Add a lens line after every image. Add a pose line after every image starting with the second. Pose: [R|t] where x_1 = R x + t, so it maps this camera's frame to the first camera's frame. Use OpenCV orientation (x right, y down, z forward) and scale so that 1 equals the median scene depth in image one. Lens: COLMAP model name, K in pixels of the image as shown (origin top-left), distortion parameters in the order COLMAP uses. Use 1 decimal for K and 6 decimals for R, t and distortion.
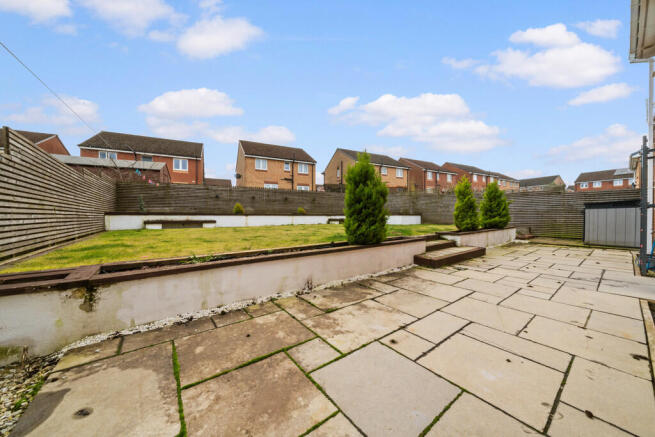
lens RADIAL K [[229.6, 0, 325.6], [0, 229.6, 216.9], [0, 0, 1]] dist [0.000302, -0.000066]
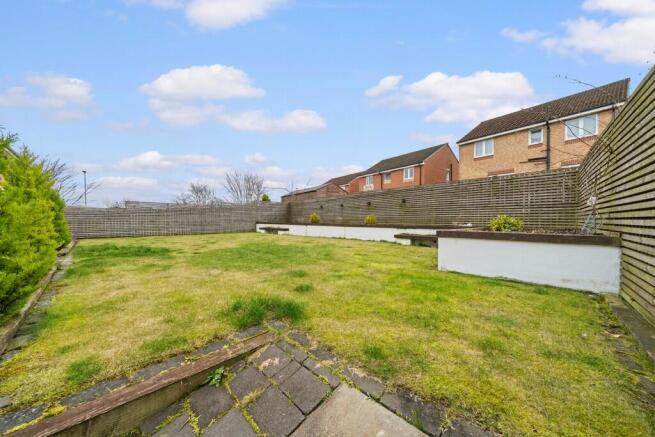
lens RADIAL K [[229.6, 0, 325.6], [0, 229.6, 216.9], [0, 0, 1]] dist [0.000302, -0.000066]
pose [[0.169284, -0.012122, -0.985493, 0.541741], [-0.009756, 0.999855, -0.013975, -0.023270], [0.985519, 0.011981, 0.169141, 0.757547]]
